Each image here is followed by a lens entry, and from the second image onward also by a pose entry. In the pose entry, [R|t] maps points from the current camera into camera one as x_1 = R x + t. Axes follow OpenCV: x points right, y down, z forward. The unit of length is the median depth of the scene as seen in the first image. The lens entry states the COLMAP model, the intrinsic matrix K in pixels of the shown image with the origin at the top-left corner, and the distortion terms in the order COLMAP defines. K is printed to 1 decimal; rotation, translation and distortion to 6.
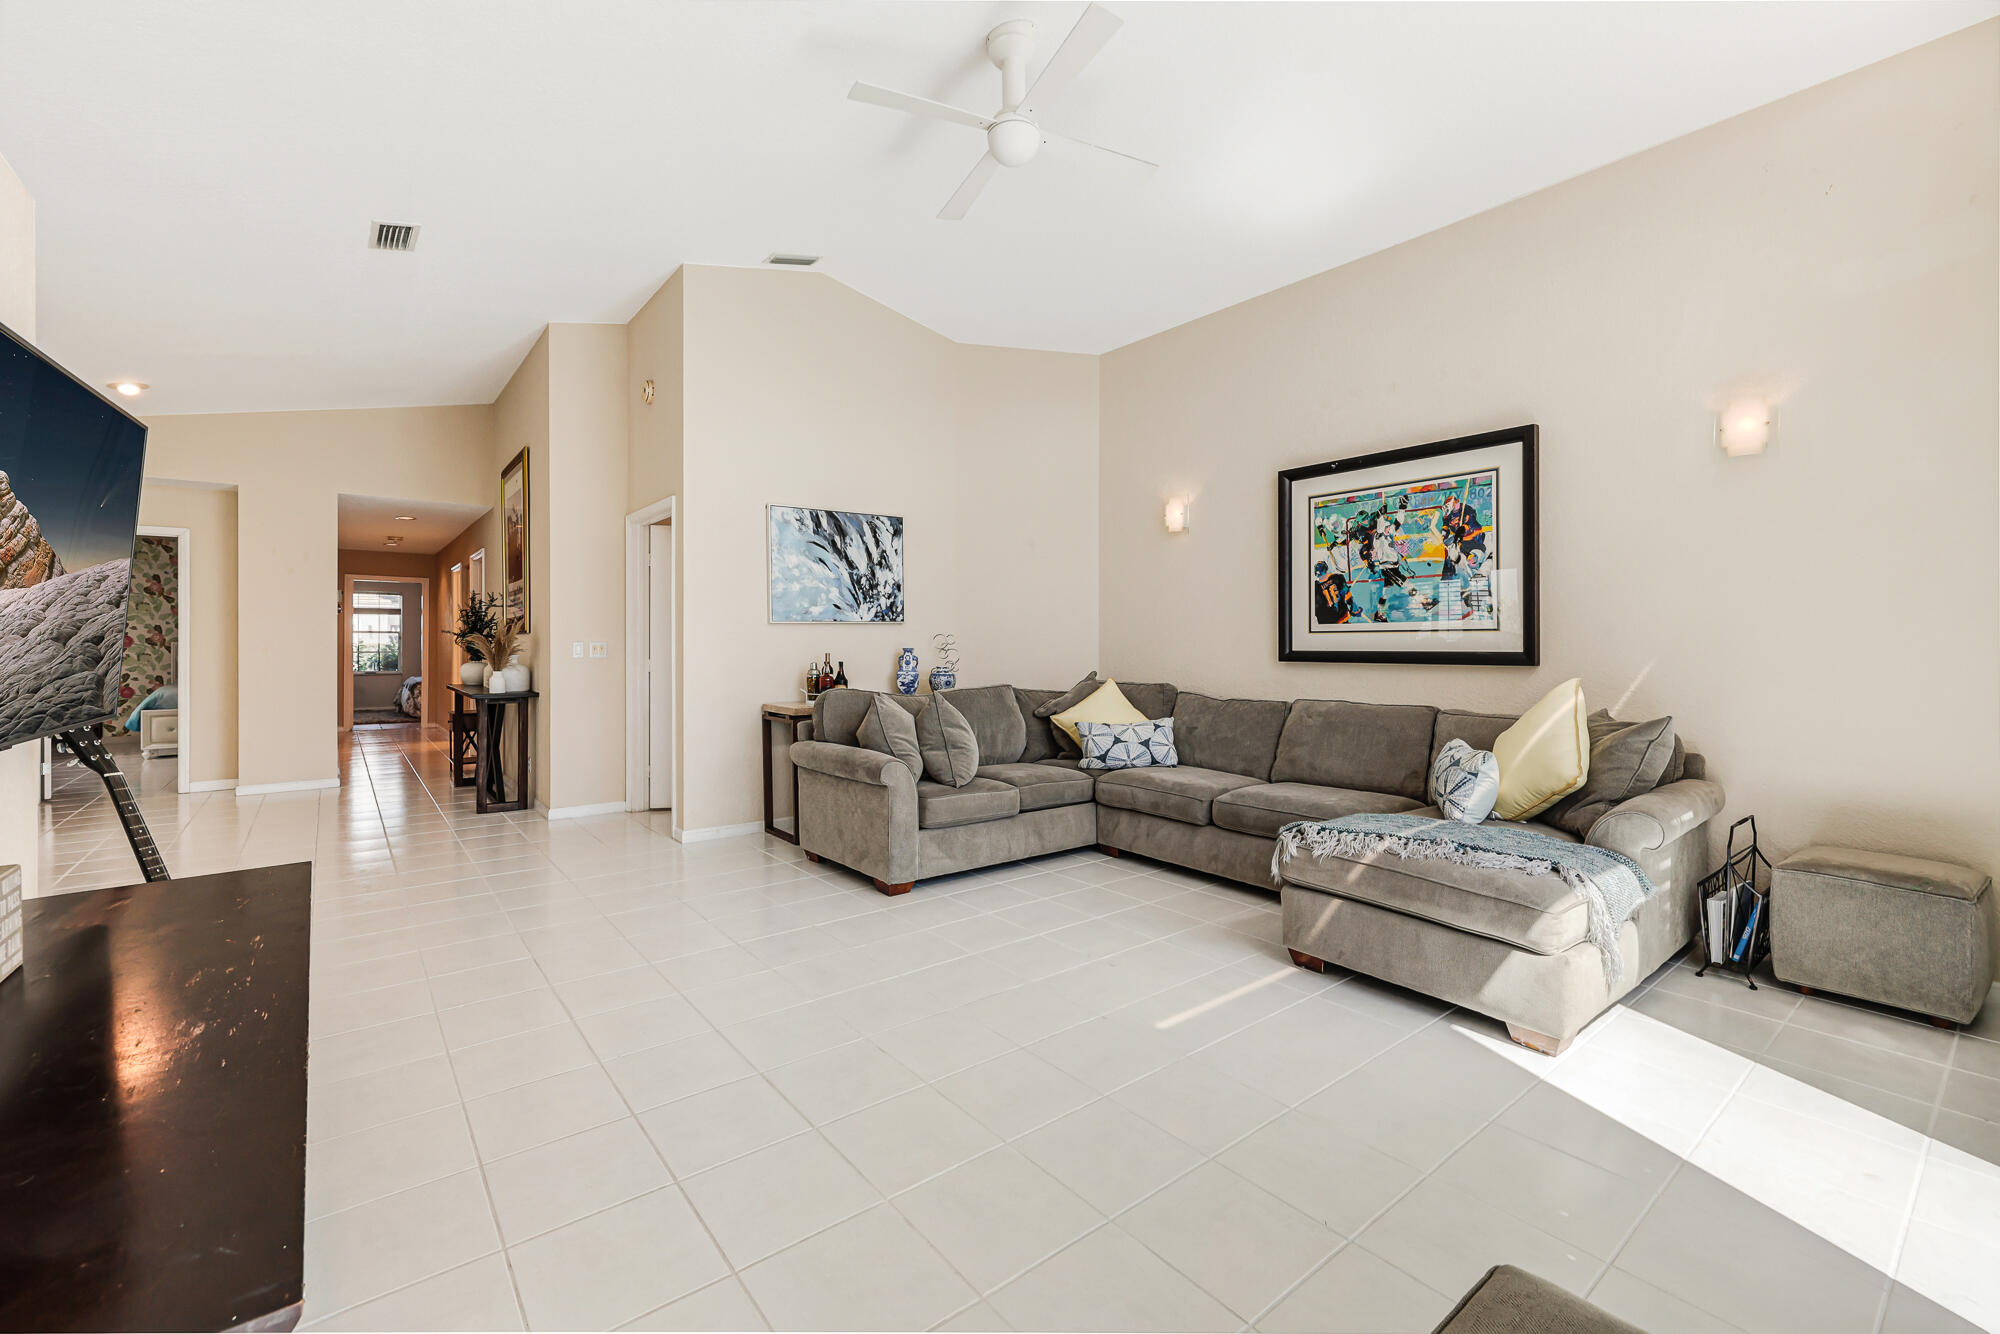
lens RADIAL K [[851.7, 0, 979.7], [0, 851.7, 641.7], [0, 0, 1]] dist [0.001036, -0.001193]
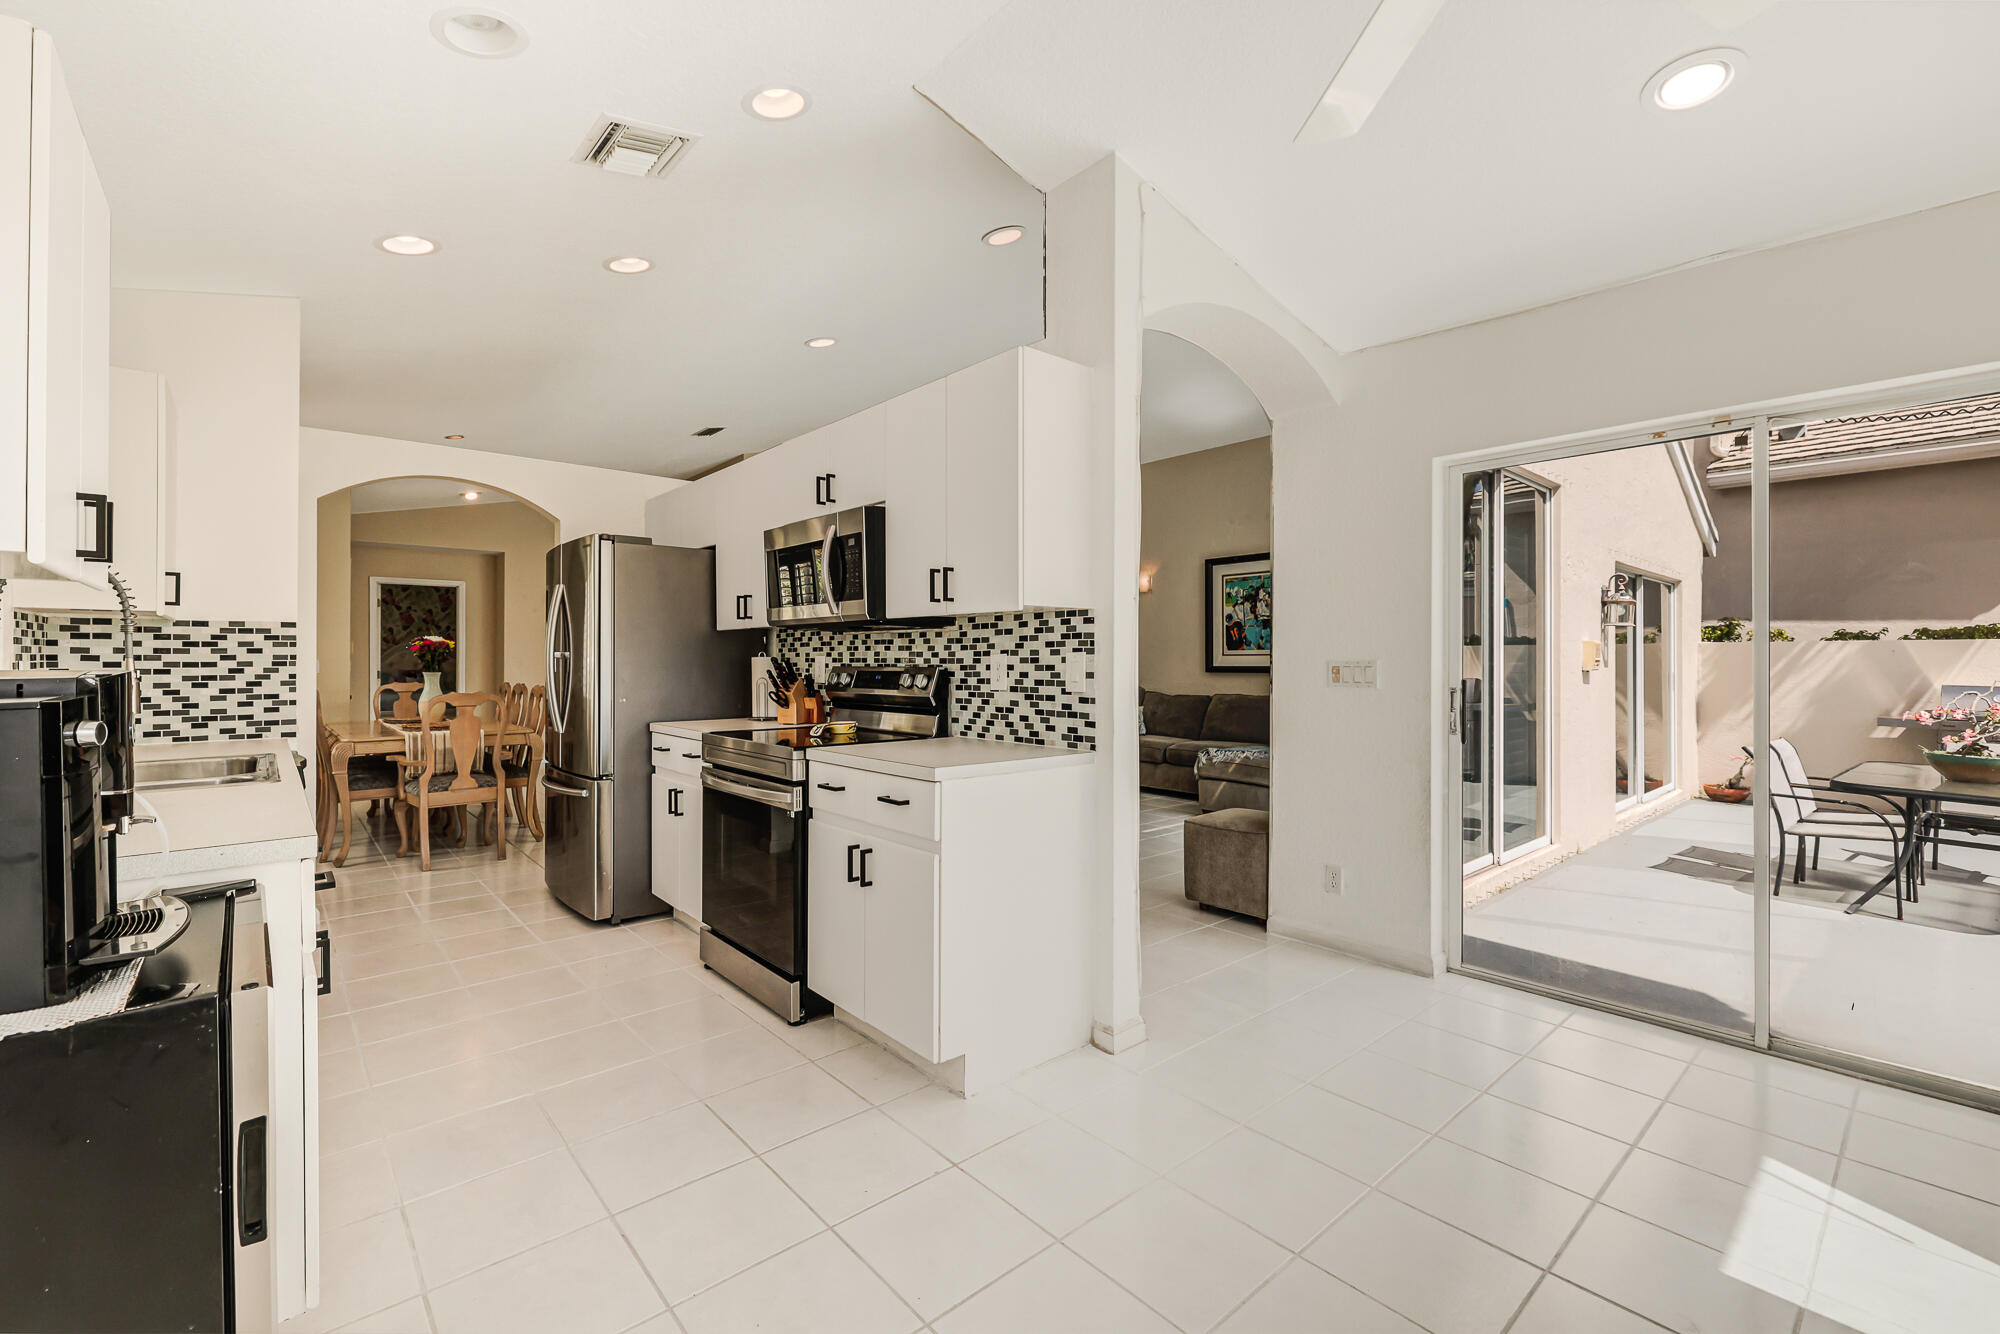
lens RADIAL K [[851.7, 0, 982.2], [0, 851.7, 654.8], [0, 0, 1]] dist [0.001036, -0.001193]
pose [[0.998695, 0.002419, 0.051023, -0.159060], [-0.002021, 0.999967, -0.007864, 0.002104], [-0.051040, 0.007750, 0.998667, -0.599136]]
